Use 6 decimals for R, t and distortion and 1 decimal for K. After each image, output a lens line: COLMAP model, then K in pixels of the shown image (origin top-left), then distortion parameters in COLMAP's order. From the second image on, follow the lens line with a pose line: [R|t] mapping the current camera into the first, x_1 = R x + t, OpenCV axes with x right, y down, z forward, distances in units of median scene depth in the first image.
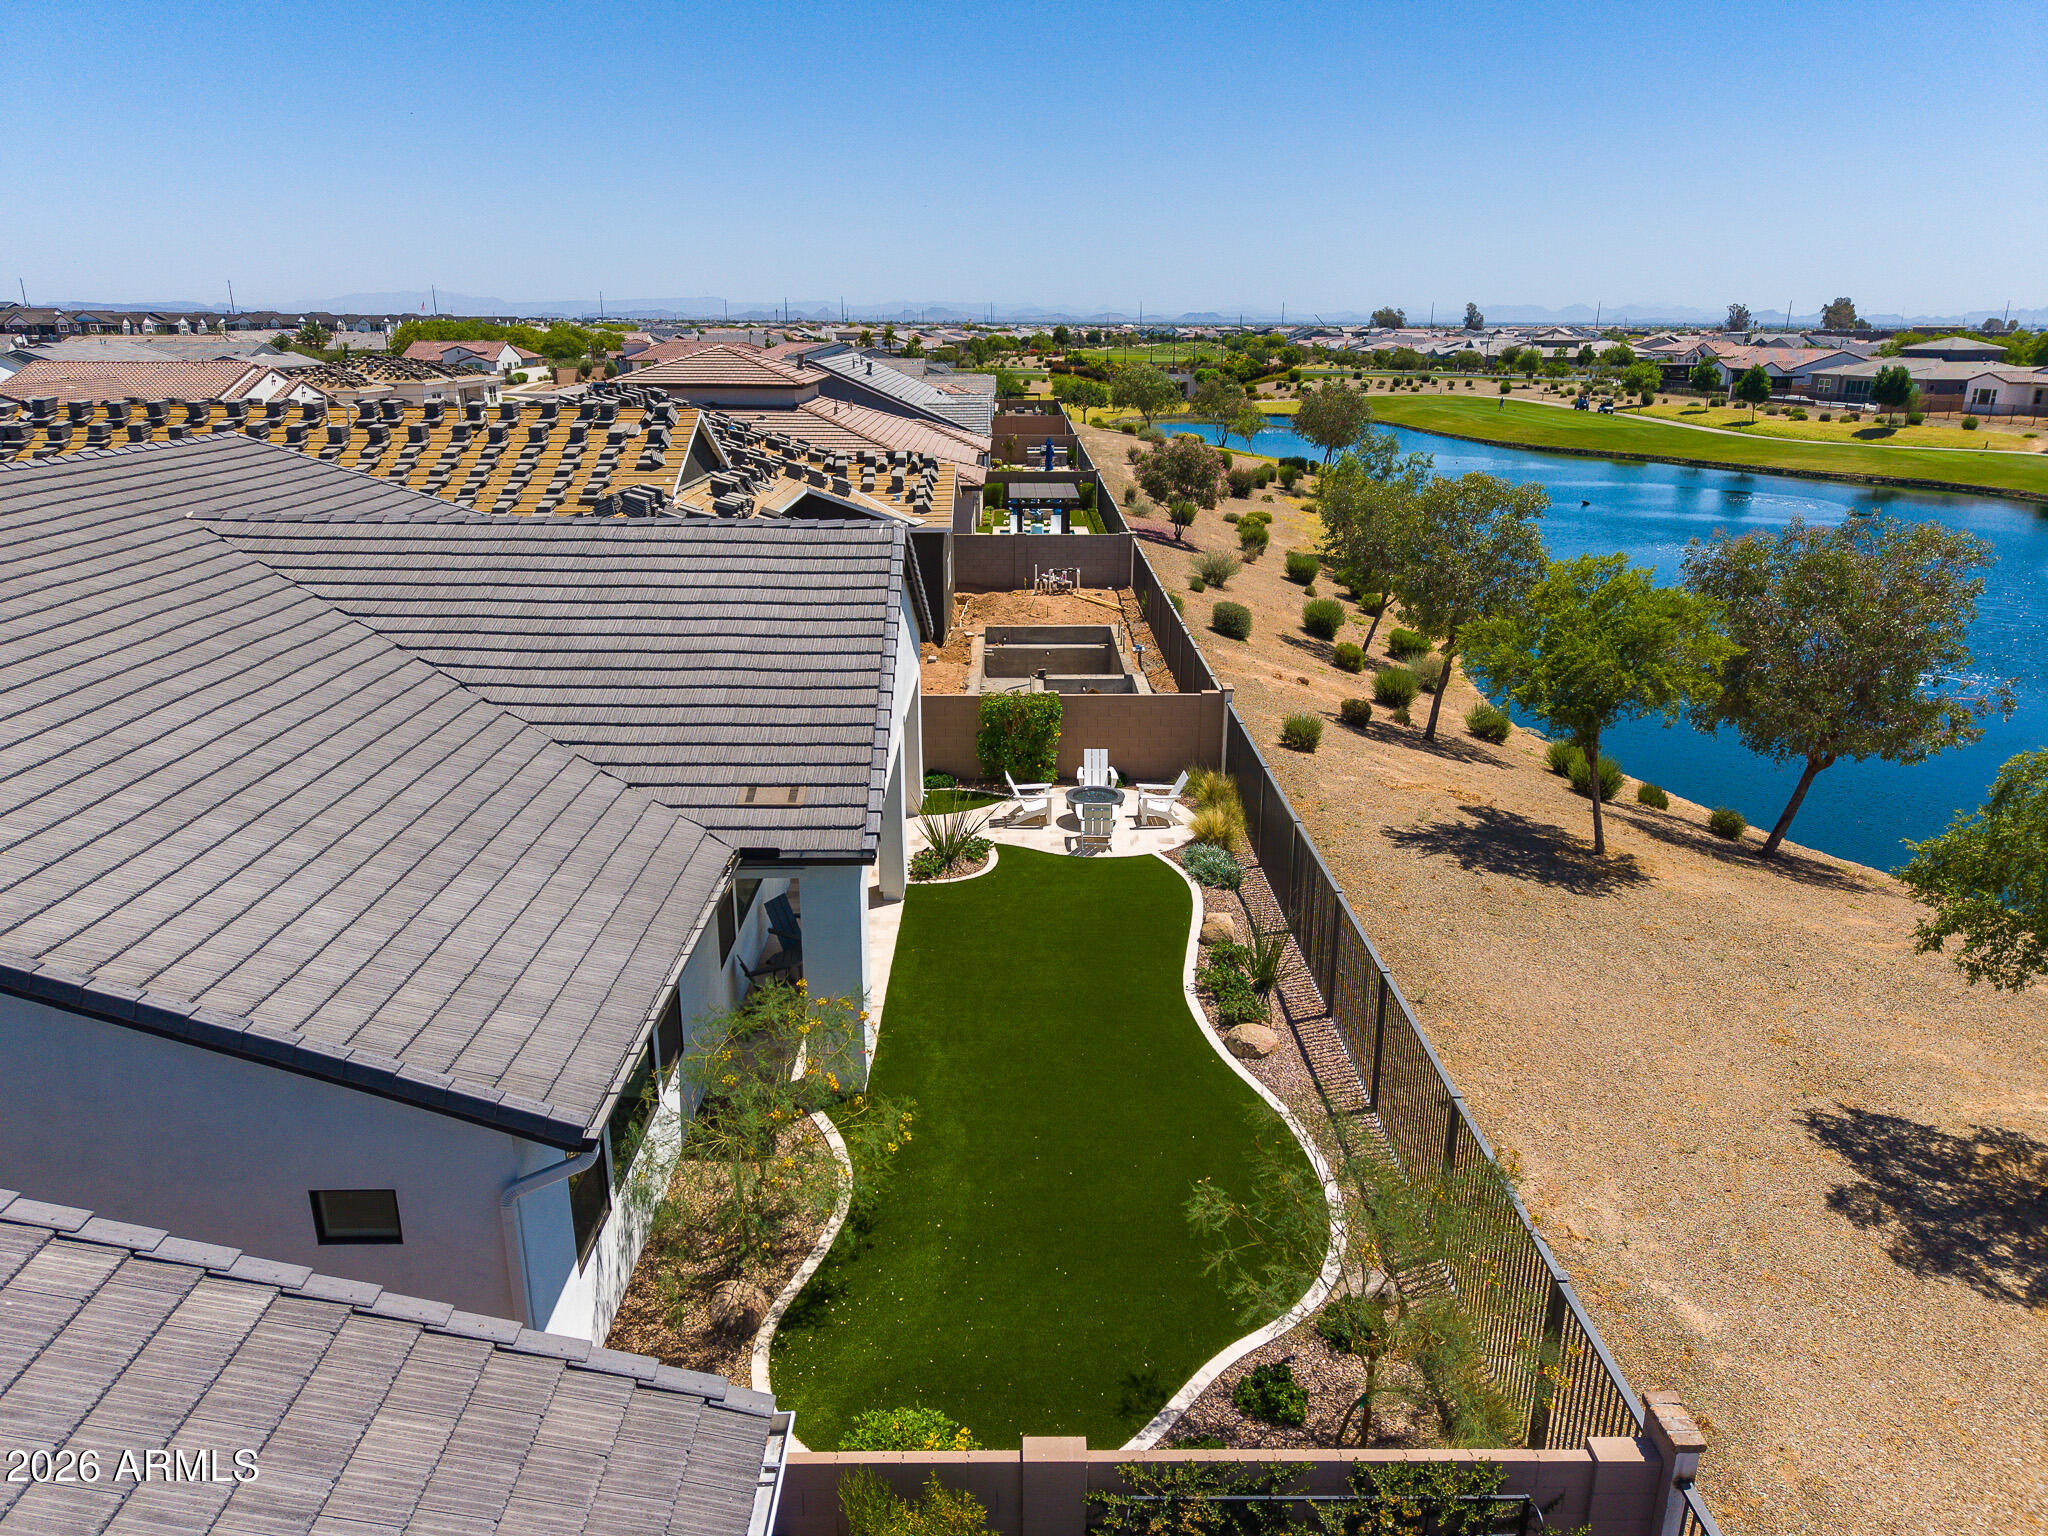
lens RADIAL K [[1372.0, 0, 1024.0], [0, 1372.0, 768.0], [0, 0, 1]] dist [0.050901, -0.051474]
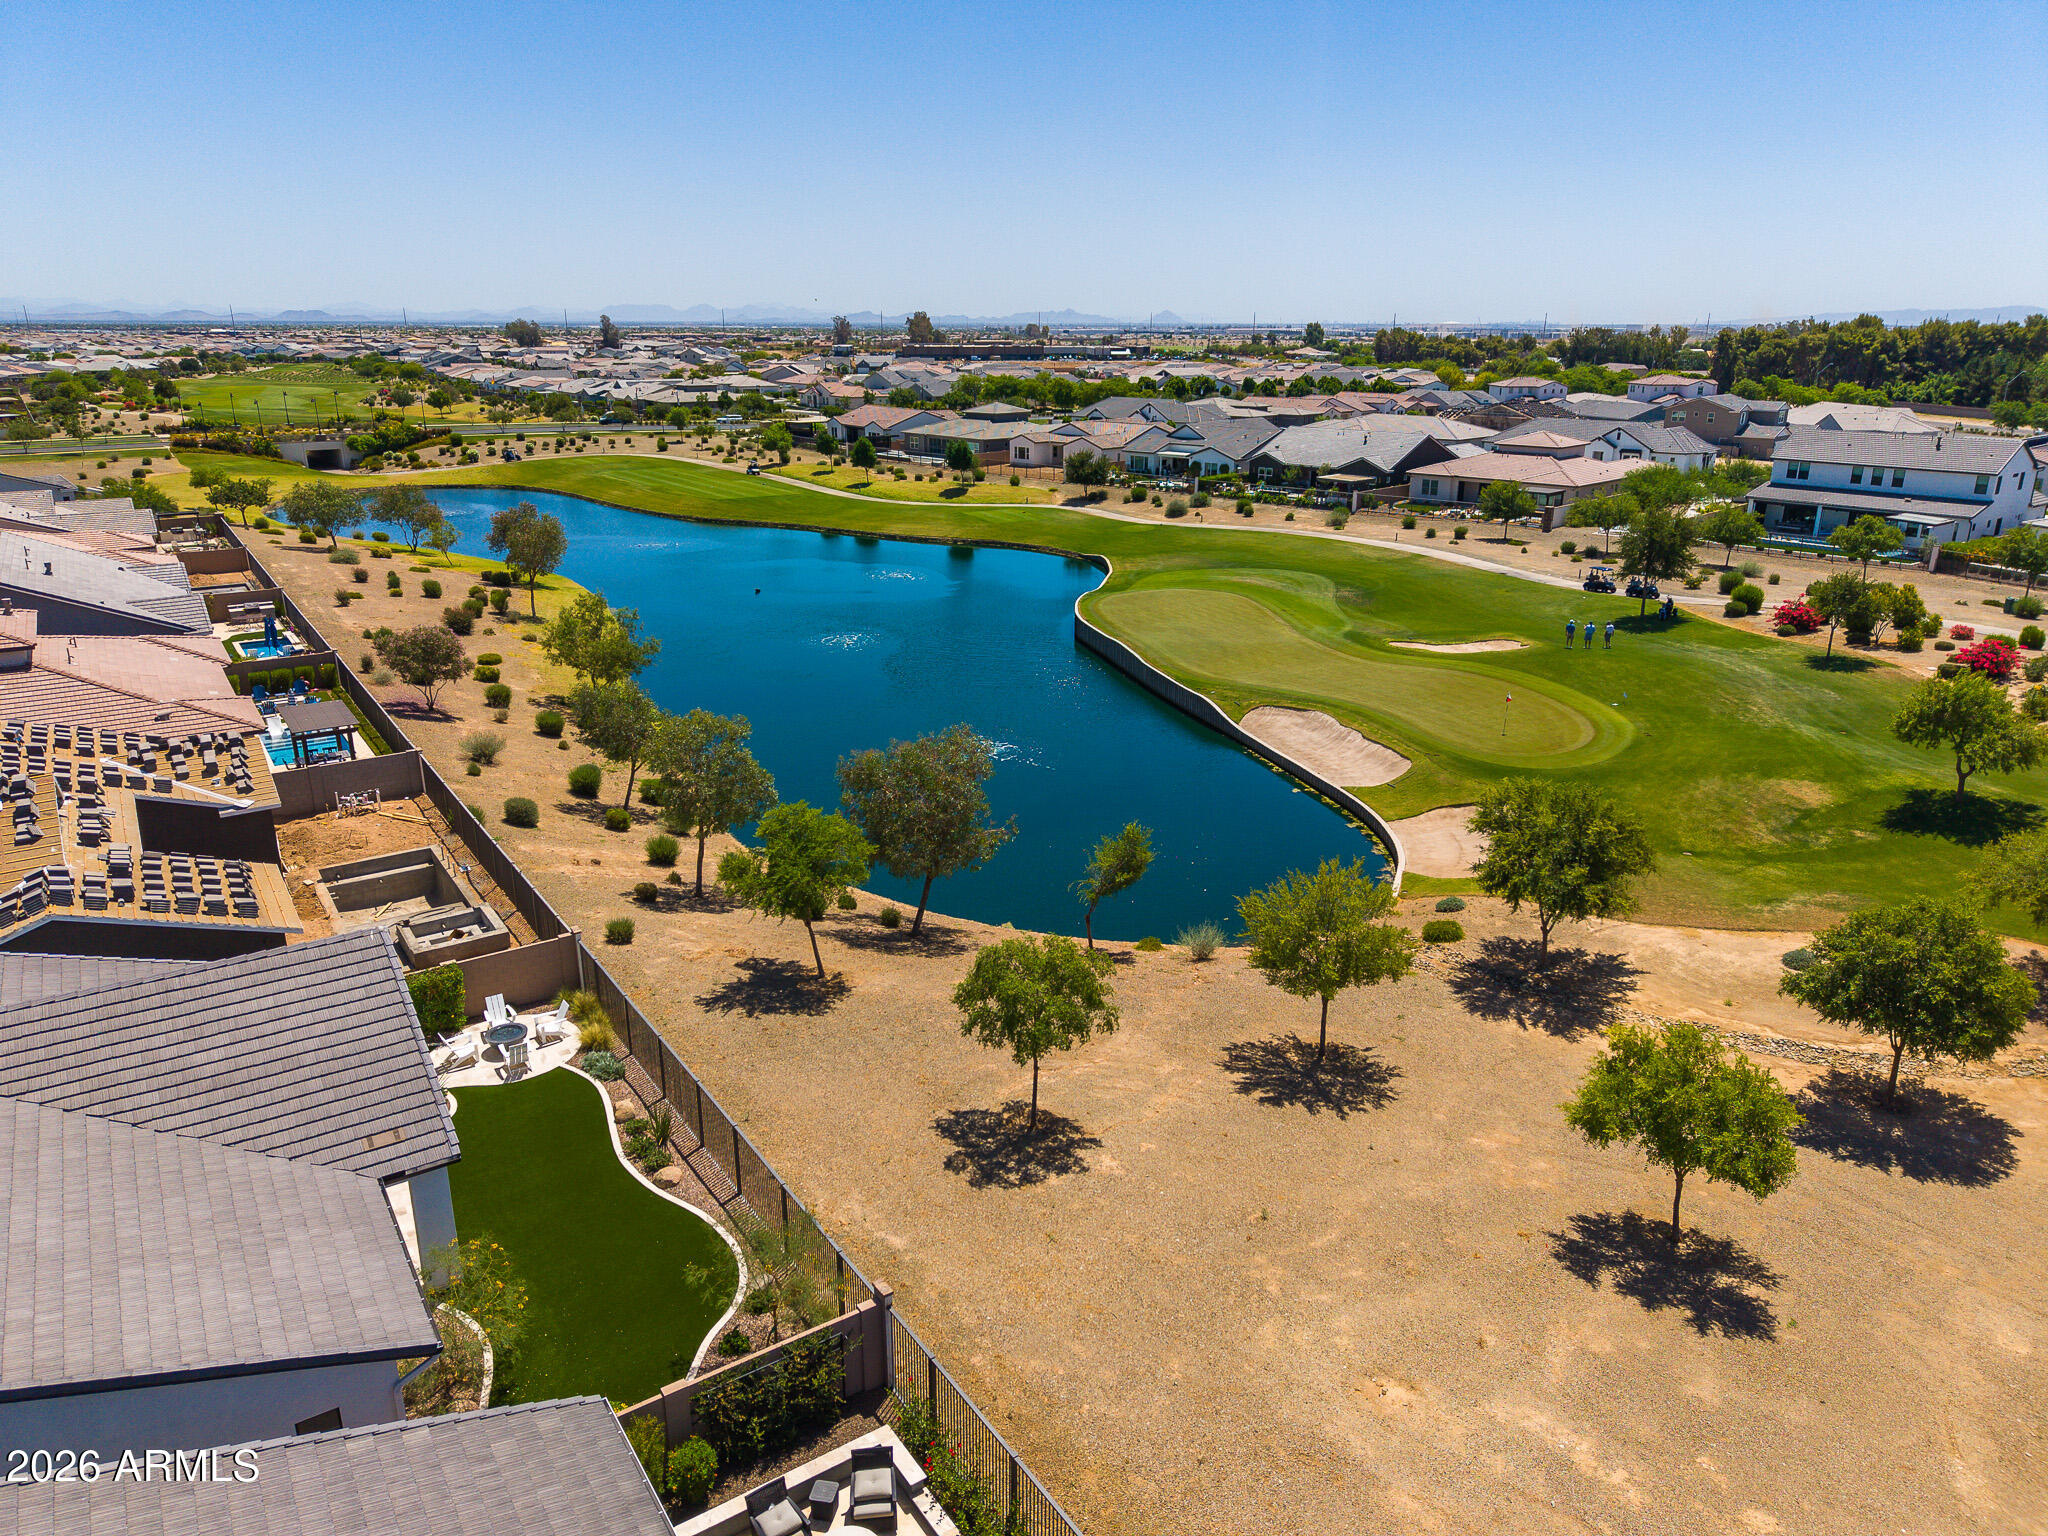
lens RADIAL K [[1376.4, 0, 1024.0], [0, 1376.4, 768.0], [0, 0, 1]] dist [0.028384, -0.027207]
pose [[0.836731, -0.174948, 0.518916, -0.163466], [0.174290, 0.983398, 0.050507, -0.191104], [-0.519137, 0.048181, 0.853332, -0.462012]]
